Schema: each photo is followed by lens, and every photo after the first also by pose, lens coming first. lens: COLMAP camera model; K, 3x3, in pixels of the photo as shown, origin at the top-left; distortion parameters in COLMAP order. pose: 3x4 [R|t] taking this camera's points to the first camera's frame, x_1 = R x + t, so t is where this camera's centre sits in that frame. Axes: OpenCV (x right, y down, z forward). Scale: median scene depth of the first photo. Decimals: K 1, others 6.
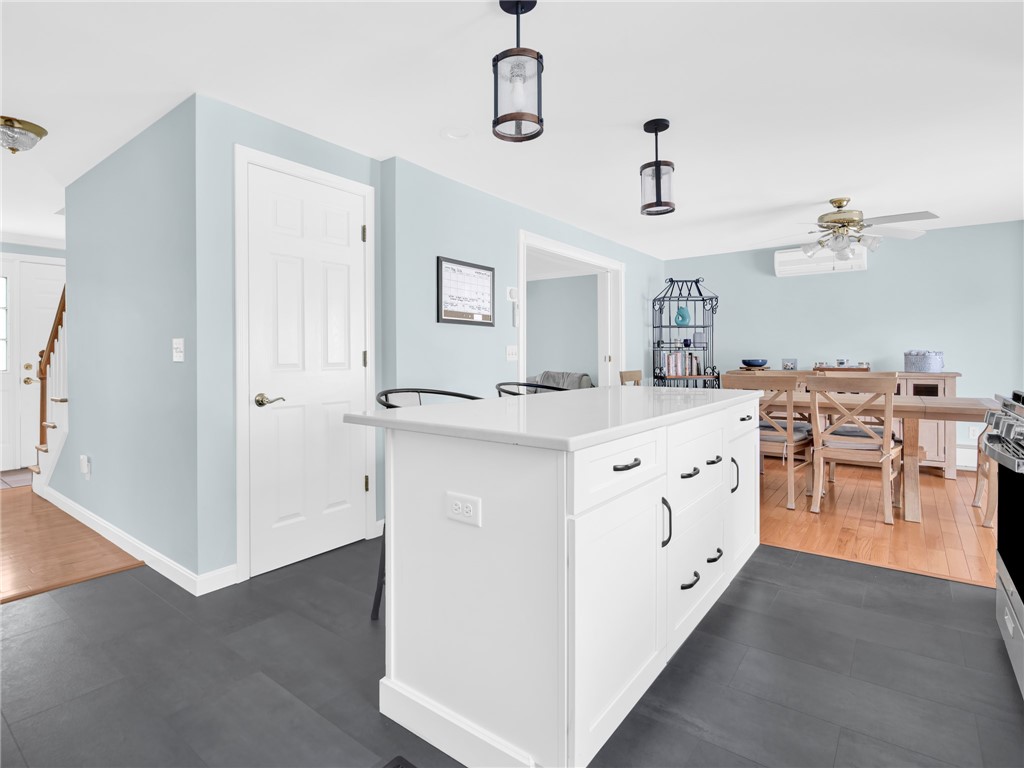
lens RADIAL K [[528.3, 0, 487.1], [0, 528.3, 359.8], [0, 0, 1]] dist [-0.002457, -0.000973]
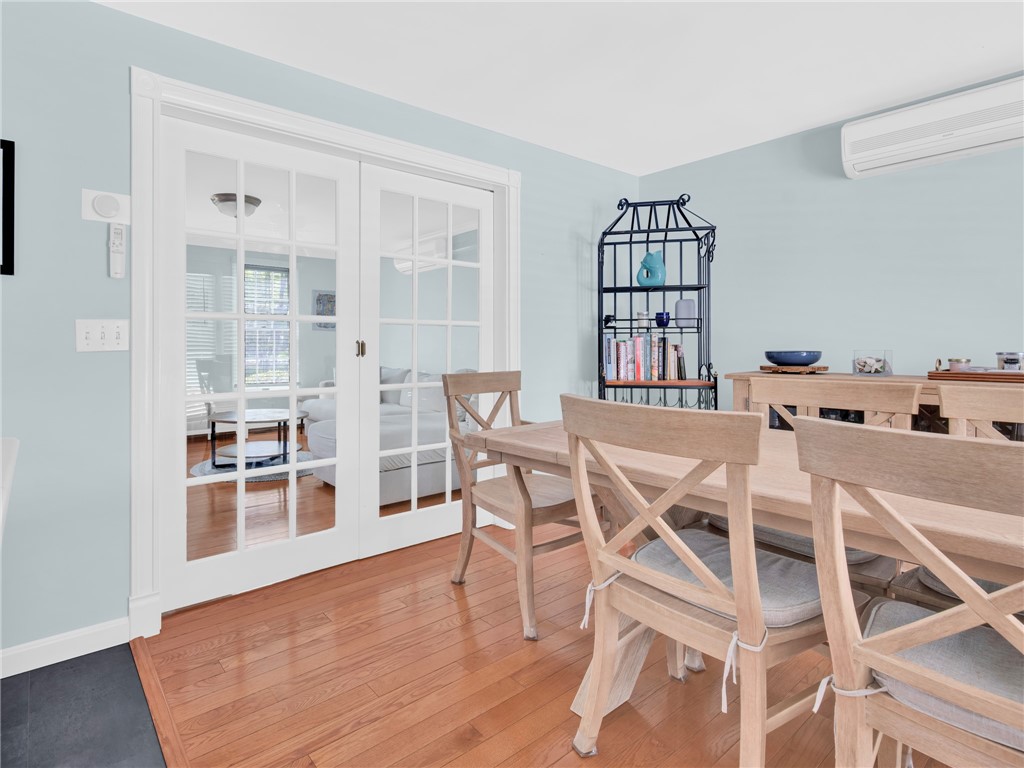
lens RADIAL K [[529.5, 0, 443.8], [0, 529.5, 350.8], [0, 0, 1]] dist [-0.000399, 0.001554]
pose [[0.966804, 0.006235, -0.255442, 0.324704], [-0.004660, 0.999966, 0.006769, -0.002471], [0.255476, -0.005354, 0.966801, 0.450973]]
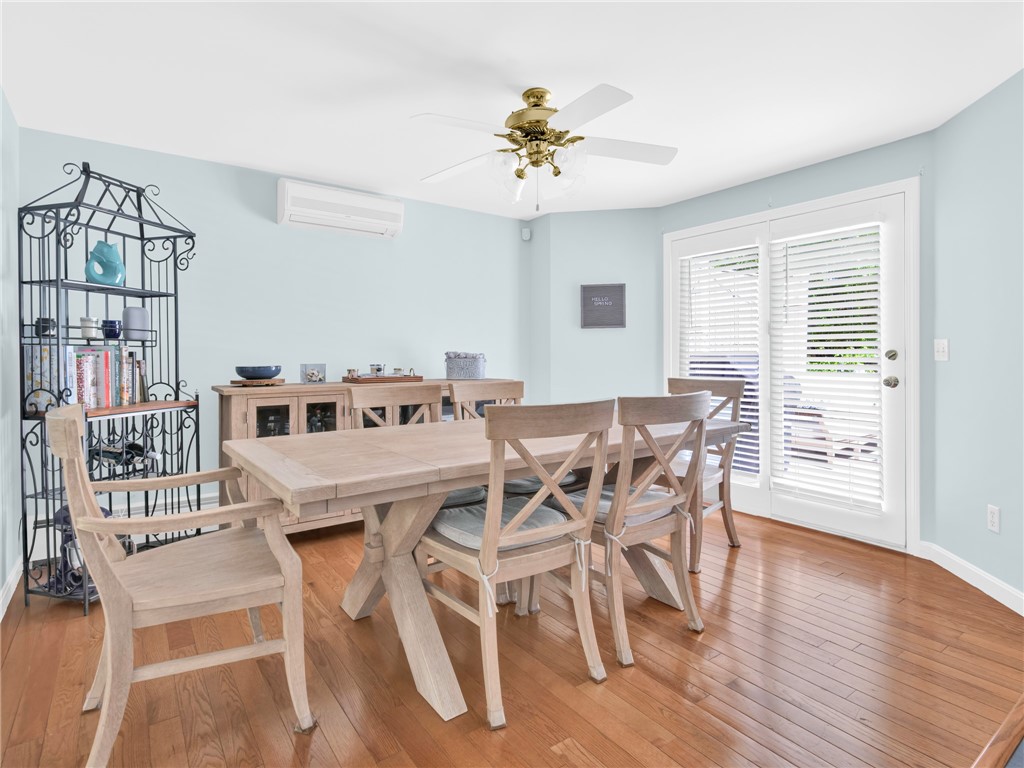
lens RADIAL K [[528.3, 0, 487.1], [0, 528.3, 359.8], [0, 0, 1]] dist [-0.002457, -0.000973]
pose [[0.299192, -0.001345, 0.954192, 0.062752], [0.008799, 0.999960, -0.001349, -0.003837], [-0.954152, 0.008800, 0.299192, 0.623462]]
